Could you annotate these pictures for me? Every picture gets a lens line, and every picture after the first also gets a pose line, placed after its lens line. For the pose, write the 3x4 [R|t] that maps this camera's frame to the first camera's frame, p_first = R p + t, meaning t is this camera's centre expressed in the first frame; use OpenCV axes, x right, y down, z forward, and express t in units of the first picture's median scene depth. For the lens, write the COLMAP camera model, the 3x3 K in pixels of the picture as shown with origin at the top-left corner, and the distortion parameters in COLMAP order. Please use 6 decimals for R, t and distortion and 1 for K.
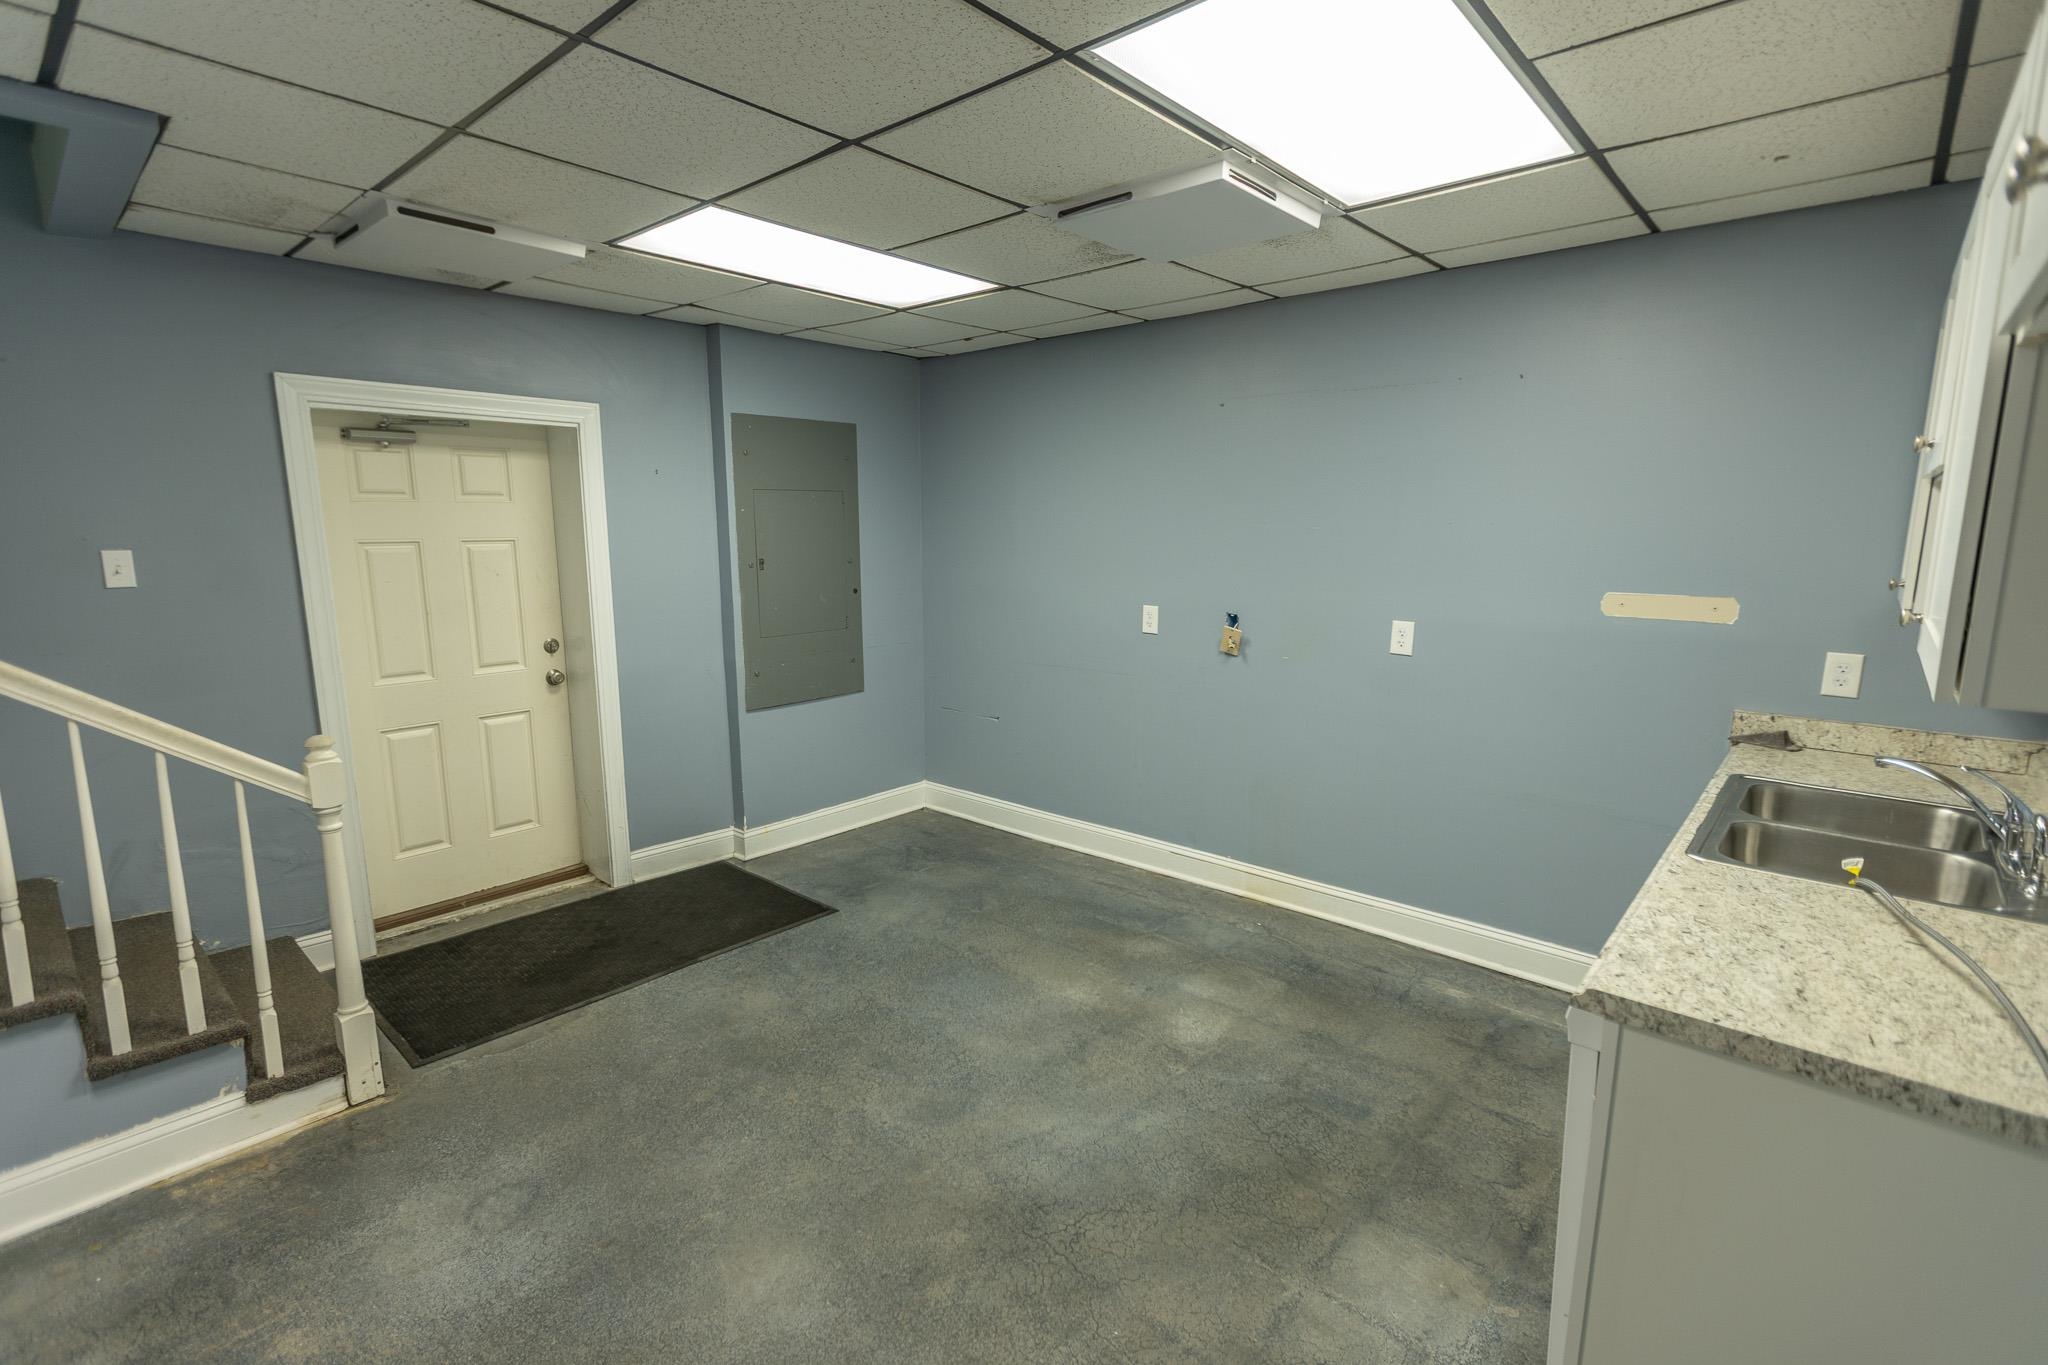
lens RADIAL K [[933.0, 0, 1031.9], [0, 933.0, 684.7], [0, 0, 1]] dist [0.003920, -0.000047]
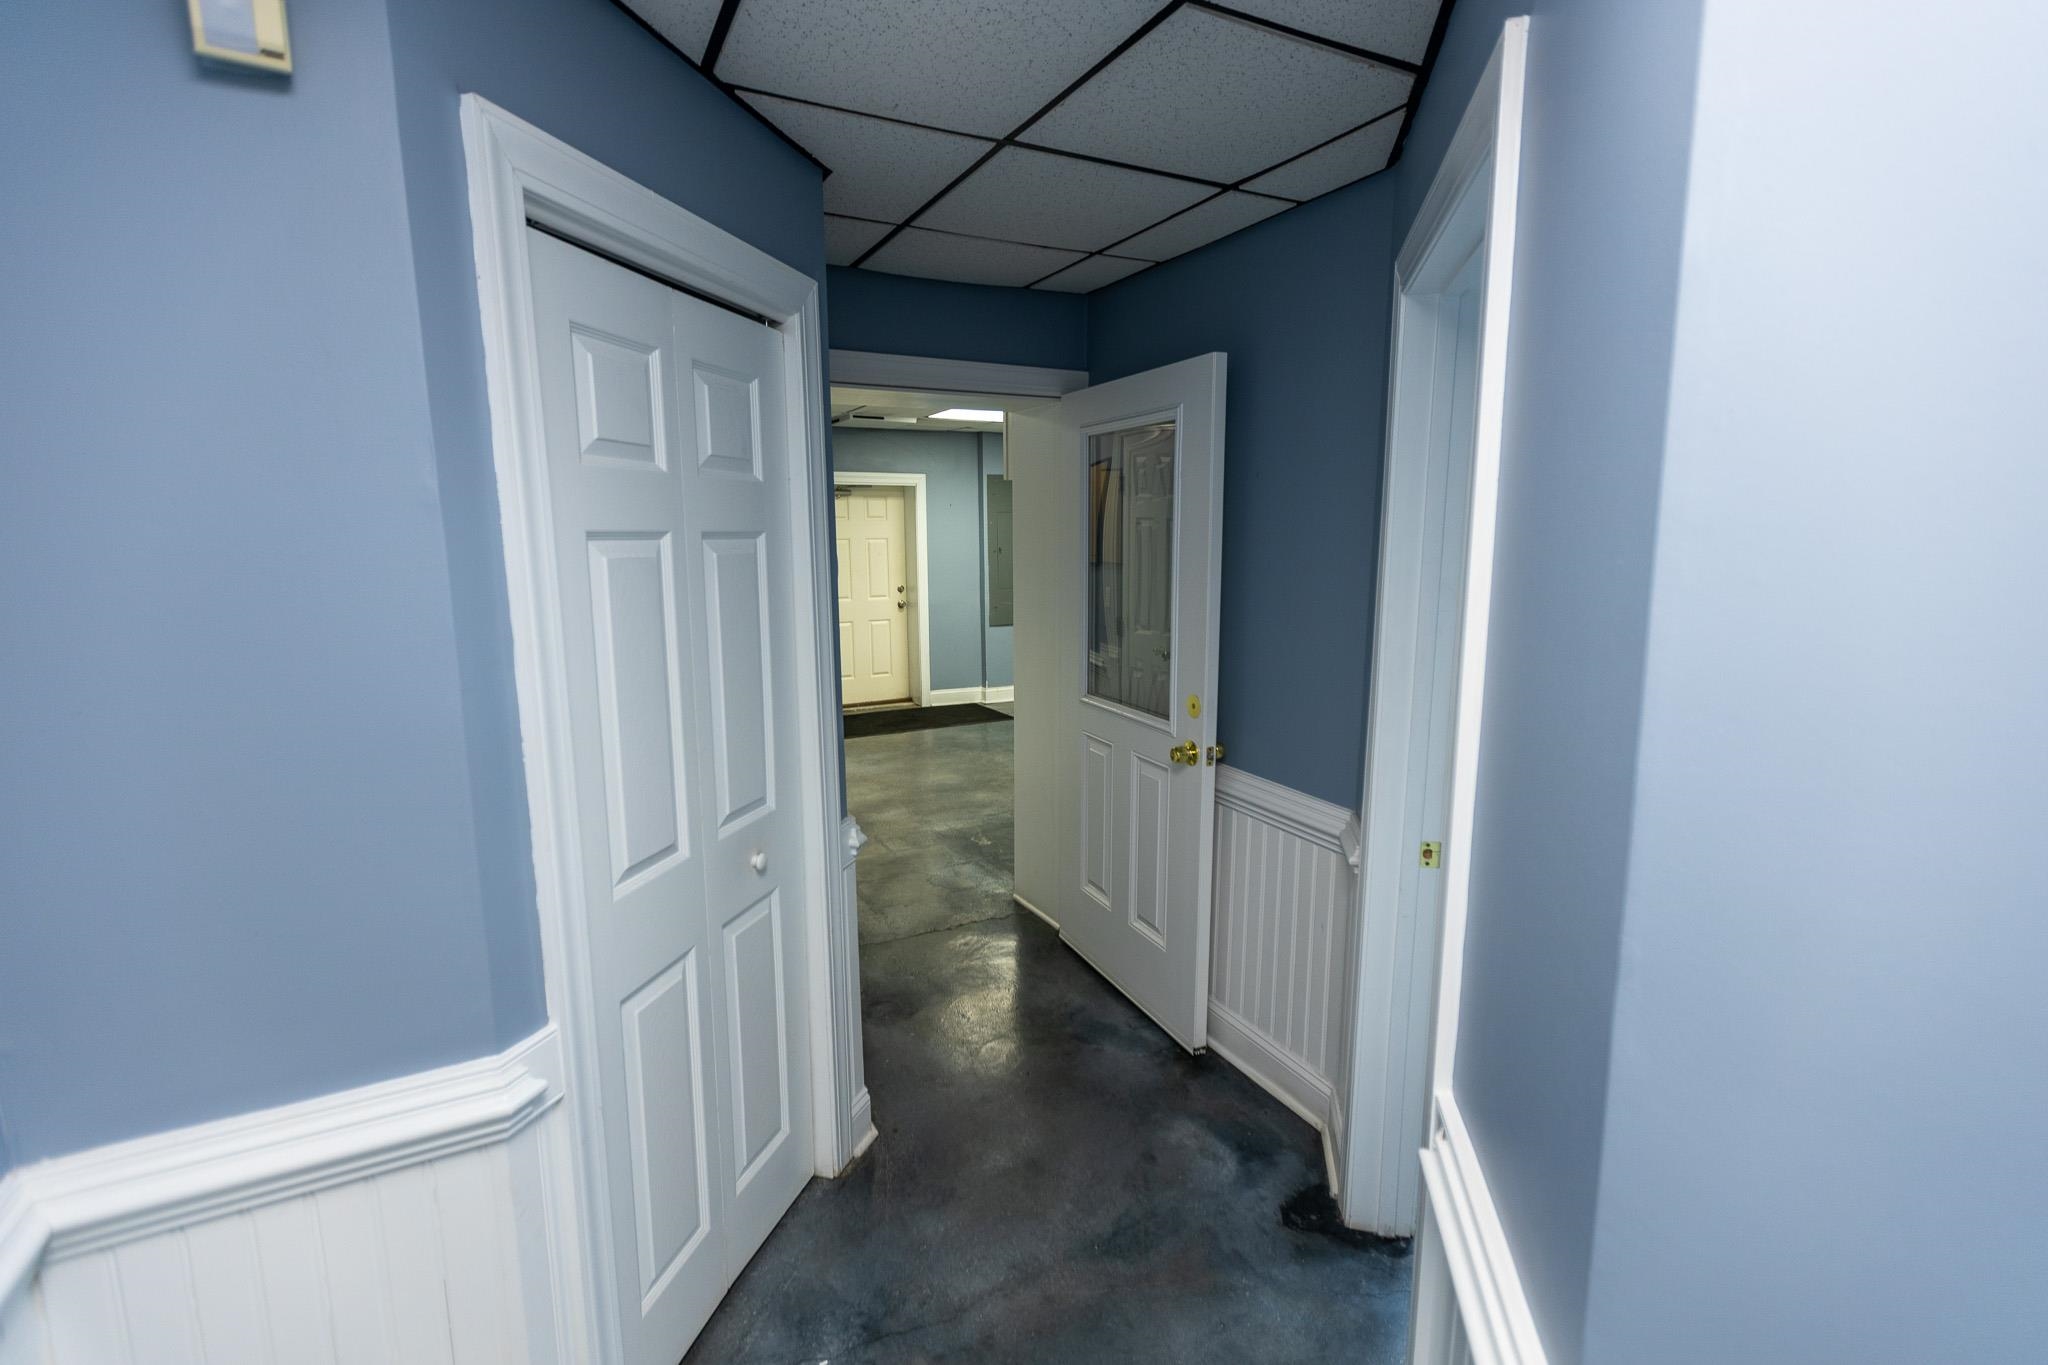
lens RADIAL K [[933.0, 0, 1020.0], [0, 933.0, 680.2], [0, 0, 1]] dist [0.003920, -0.000047]
pose [[0.930479, 0.045787, -0.363474, 0.493832], [-0.047639, 0.998857, 0.003871, 0.138846], [0.363236, 0.013714, 0.931596, -0.831324]]
